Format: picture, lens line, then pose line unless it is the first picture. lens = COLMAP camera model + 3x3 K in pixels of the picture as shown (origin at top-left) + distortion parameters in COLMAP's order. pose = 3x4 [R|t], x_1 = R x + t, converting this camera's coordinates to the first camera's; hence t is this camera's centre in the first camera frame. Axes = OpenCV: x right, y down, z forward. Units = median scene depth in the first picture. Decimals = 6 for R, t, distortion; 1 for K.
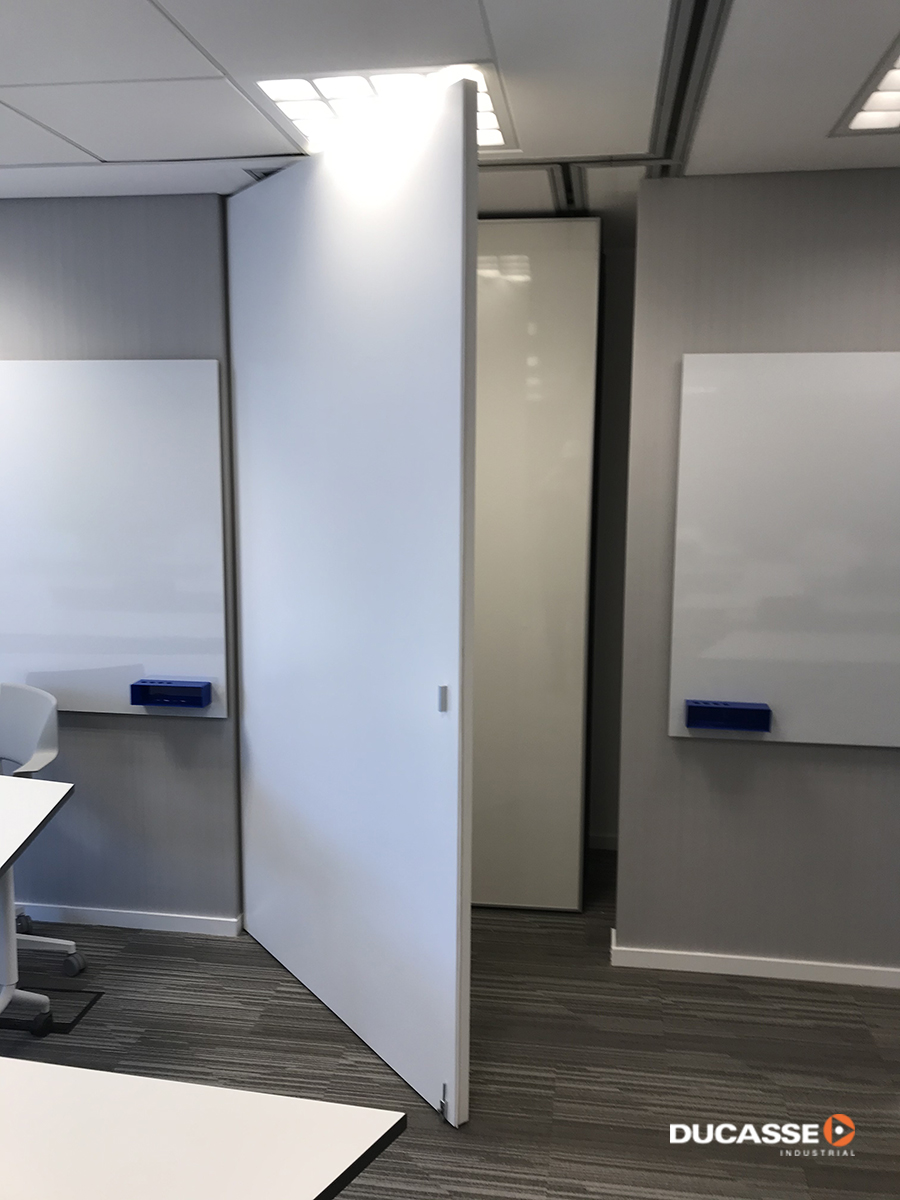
lens RADIAL K [[982.0, 0, 450.0], [0, 982.0, 596.2], [0, 0, 1]] dist [-0.048022, 0.030380]
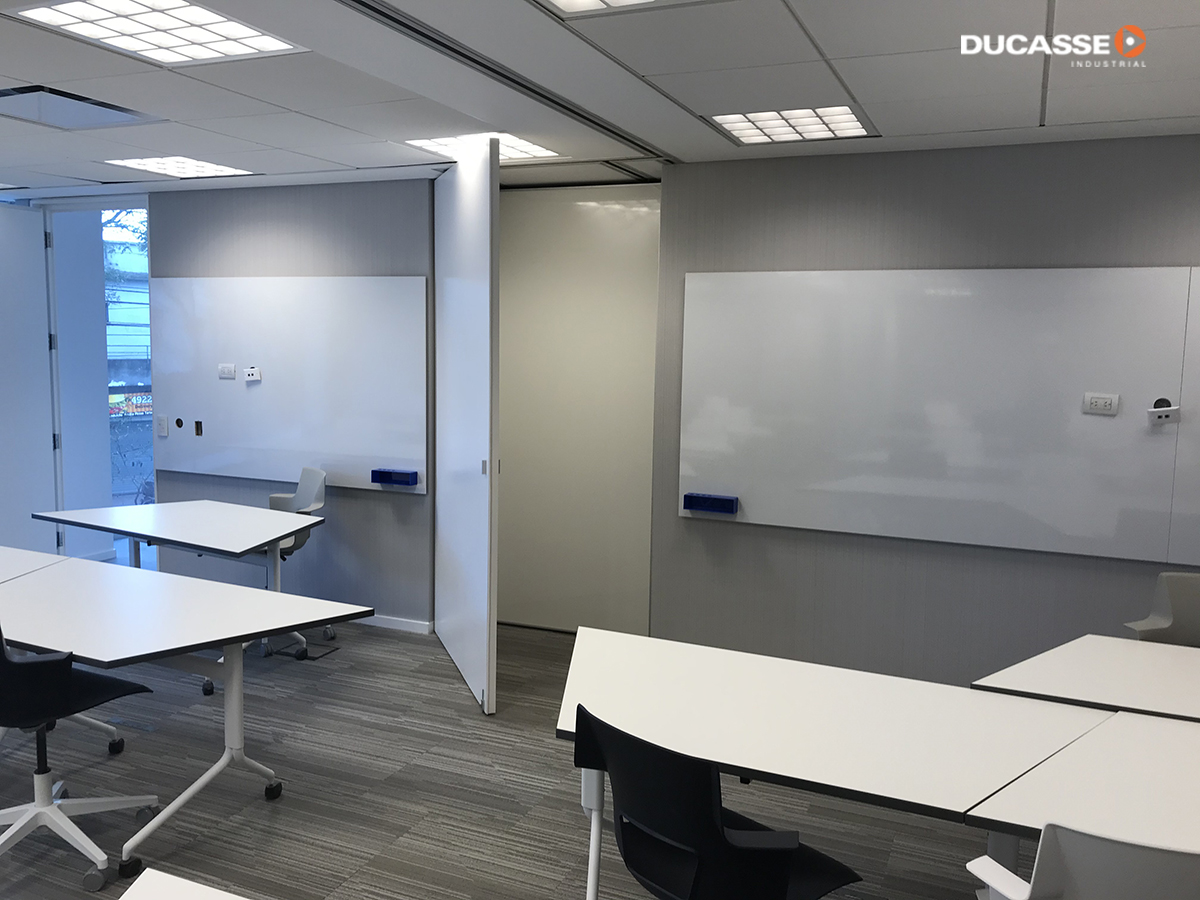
lens RADIAL K [[982.0, 0, 599.8], [0, 982.0, 450.9], [0, 0, 1]] dist [-0.048022, 0.030380]
pose [[0.966446, 0.041239, -0.253537, 0.484483], [-0.049895, 0.998367, -0.027804, 0.087809], [0.251977, 0.039521, 0.966926, -0.531038]]
